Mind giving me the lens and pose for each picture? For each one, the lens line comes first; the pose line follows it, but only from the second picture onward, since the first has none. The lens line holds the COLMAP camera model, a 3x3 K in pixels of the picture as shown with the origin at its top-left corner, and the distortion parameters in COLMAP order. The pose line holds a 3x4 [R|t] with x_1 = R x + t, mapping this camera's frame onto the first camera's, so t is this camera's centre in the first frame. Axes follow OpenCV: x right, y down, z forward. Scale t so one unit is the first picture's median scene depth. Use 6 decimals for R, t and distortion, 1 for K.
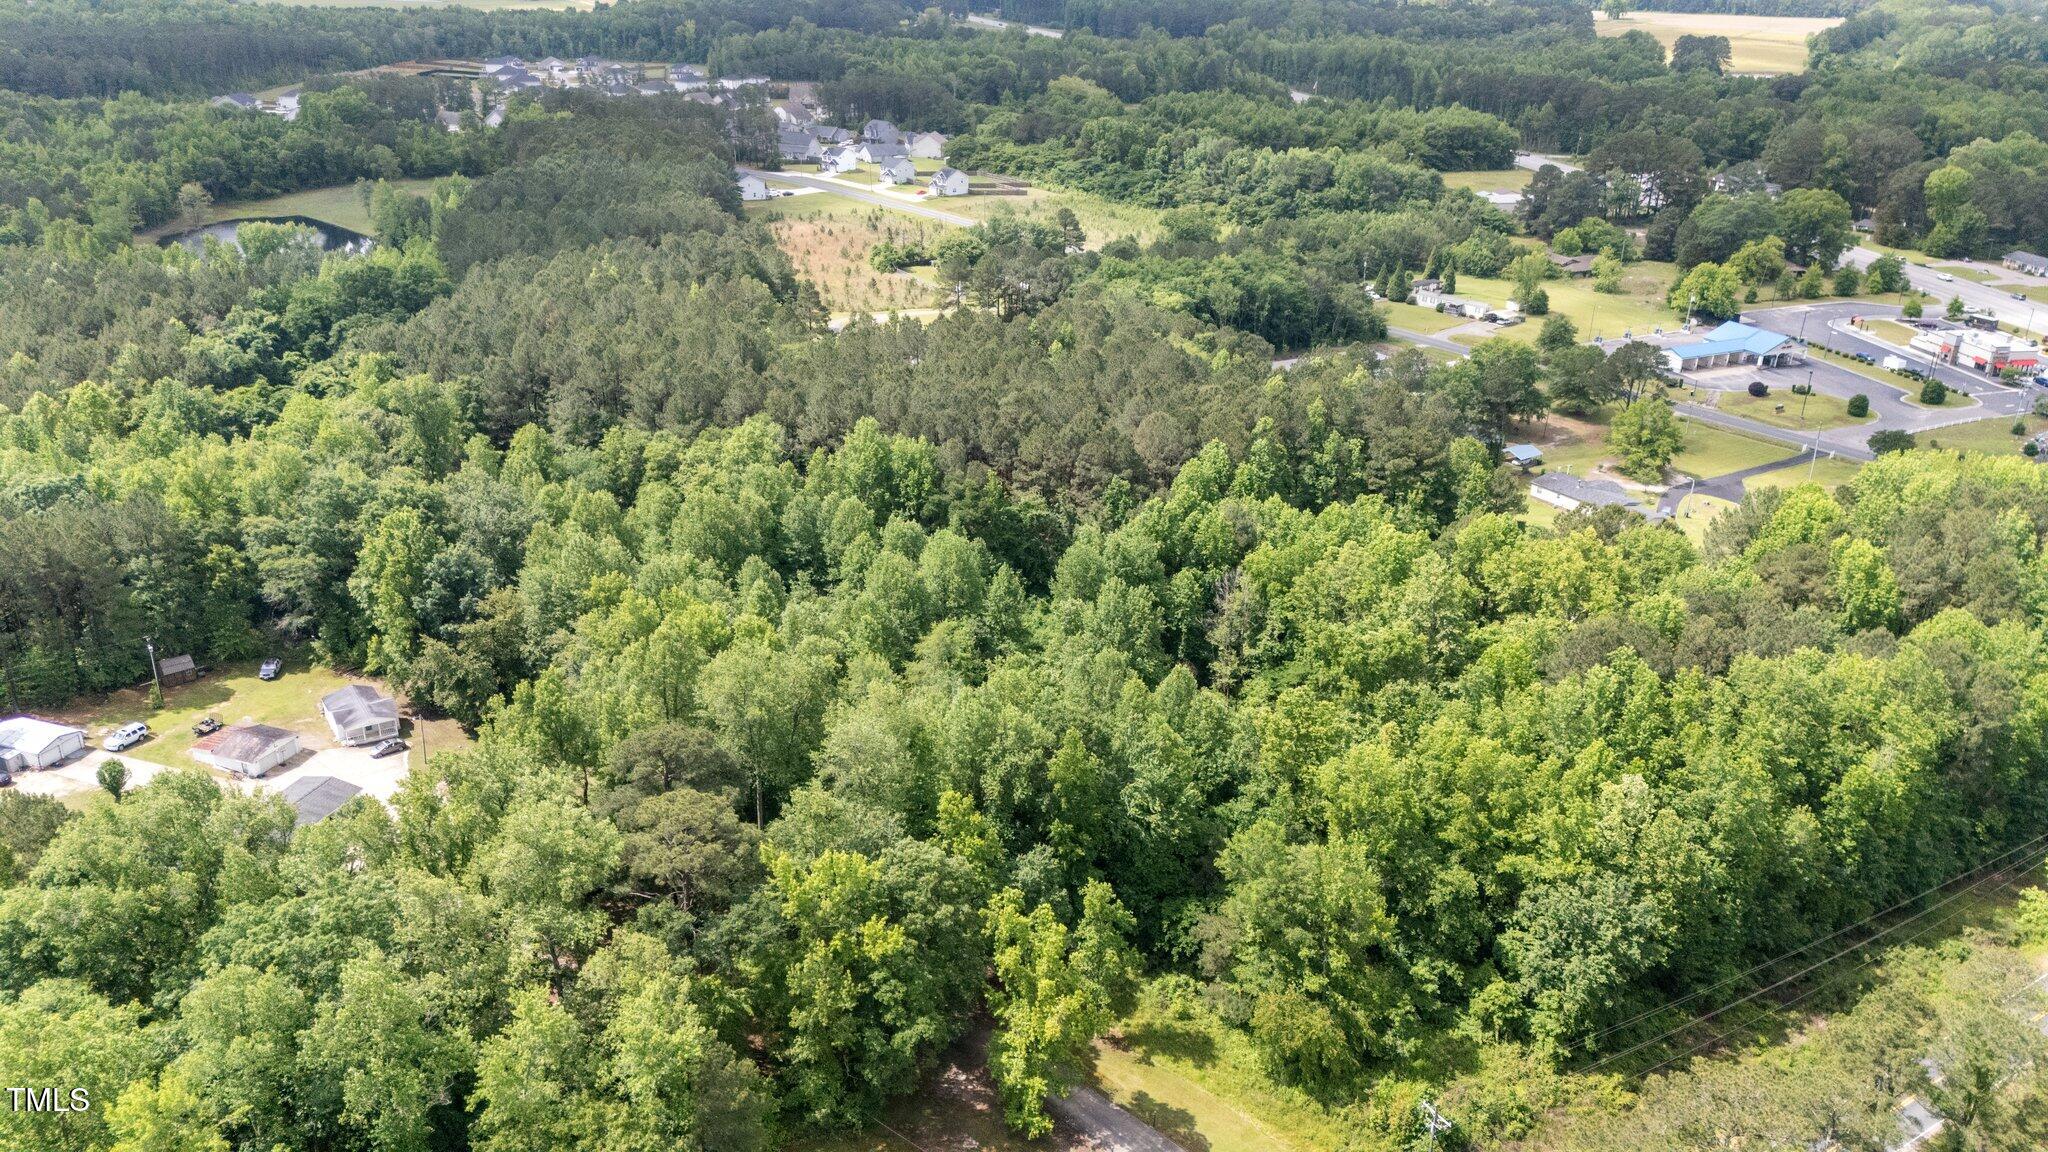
lens RADIAL K [[1442.1, 0, 978.6], [0, 1442.1, 527.8], [0, 0, 1]] dist [0.068637, -0.051899]
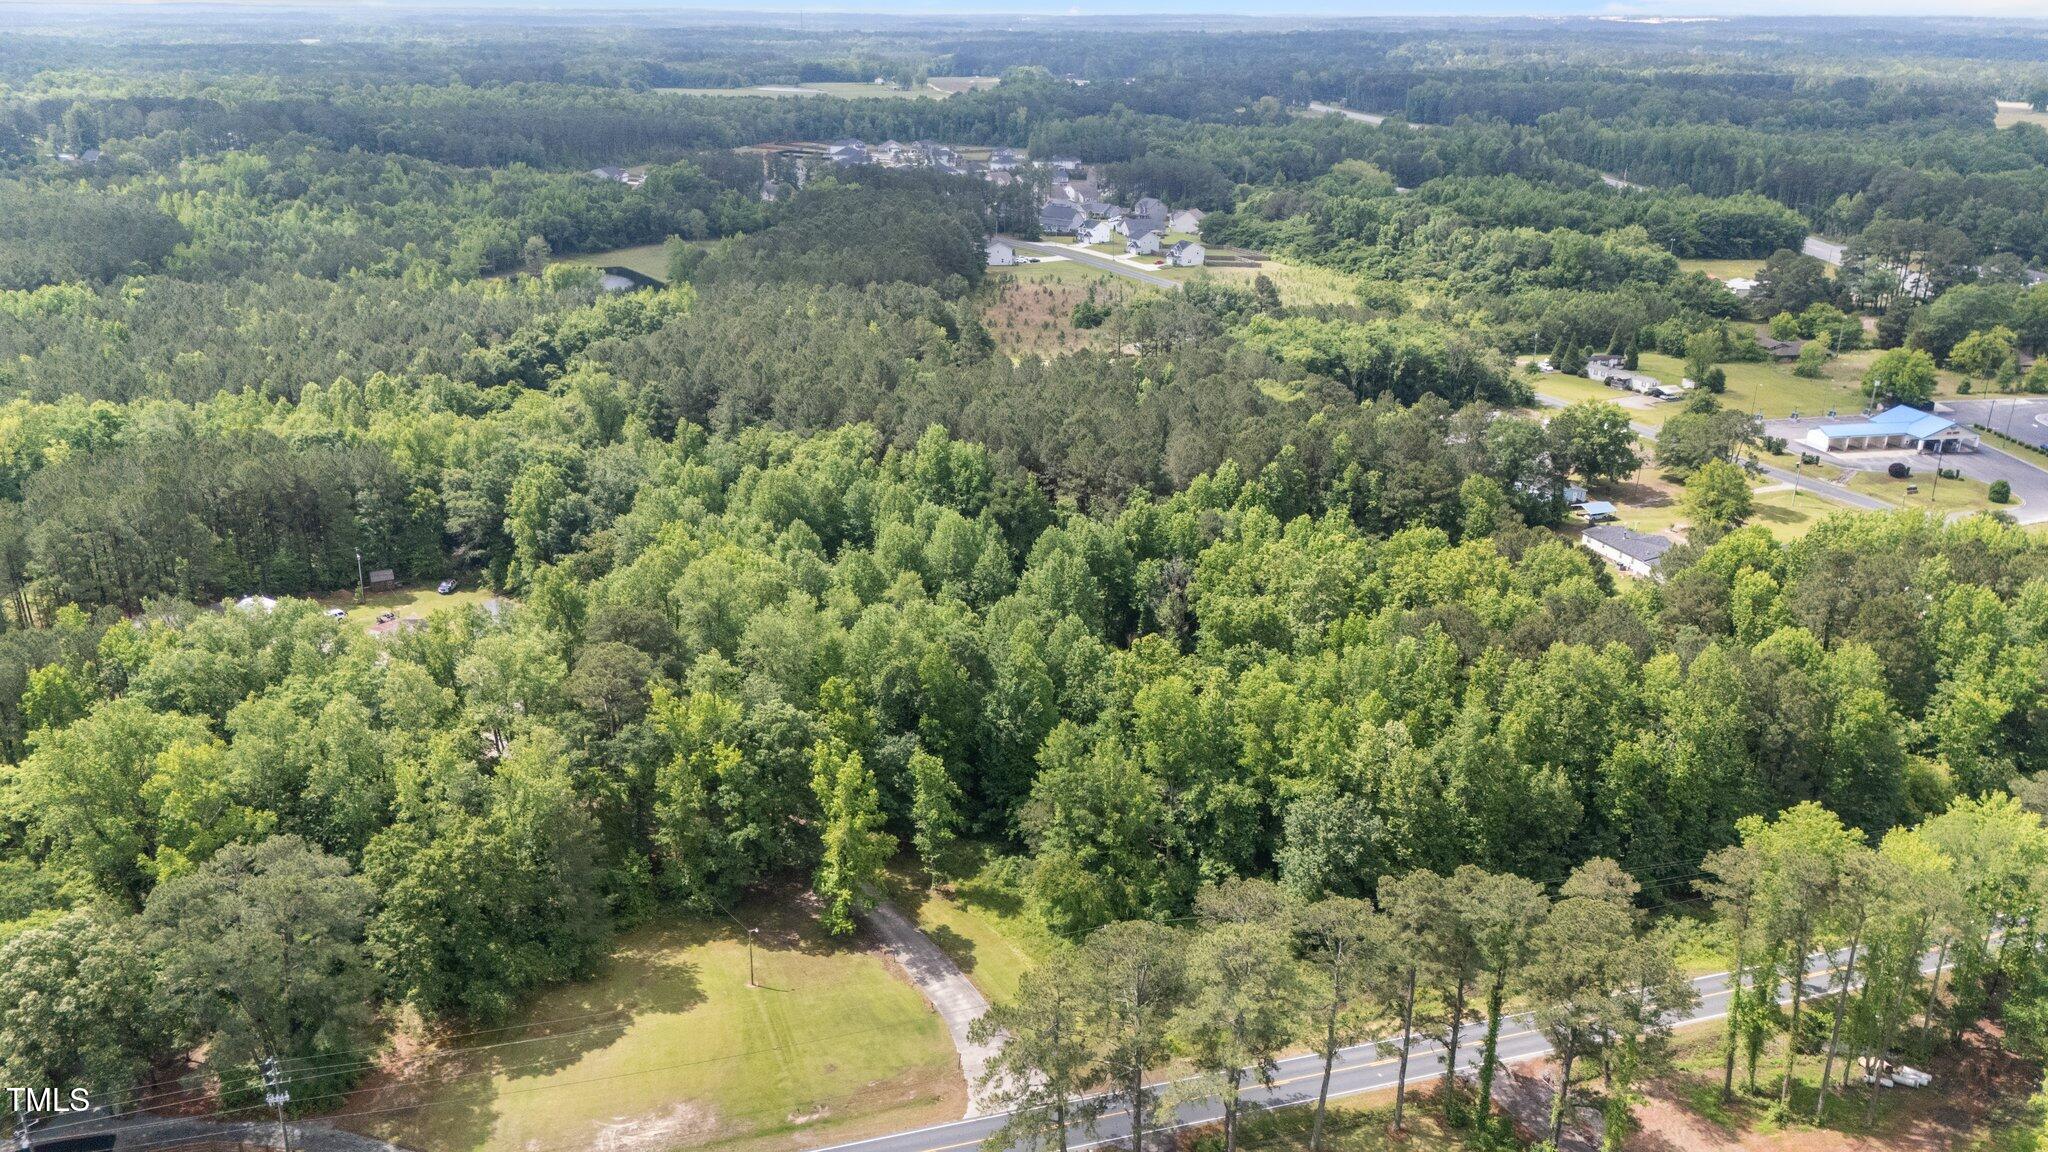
lens RADIAL K [[1442.1, 0, 978.6], [0, 1442.1, 527.8], [0, 0, 1]] dist [0.068637, -0.051899]
pose [[0.972309, 0.072257, -0.222249, 0.185698], [-0.084446, 0.995374, -0.045823, 0.048633], [0.217910, 0.063322, 0.973912, -0.107225]]
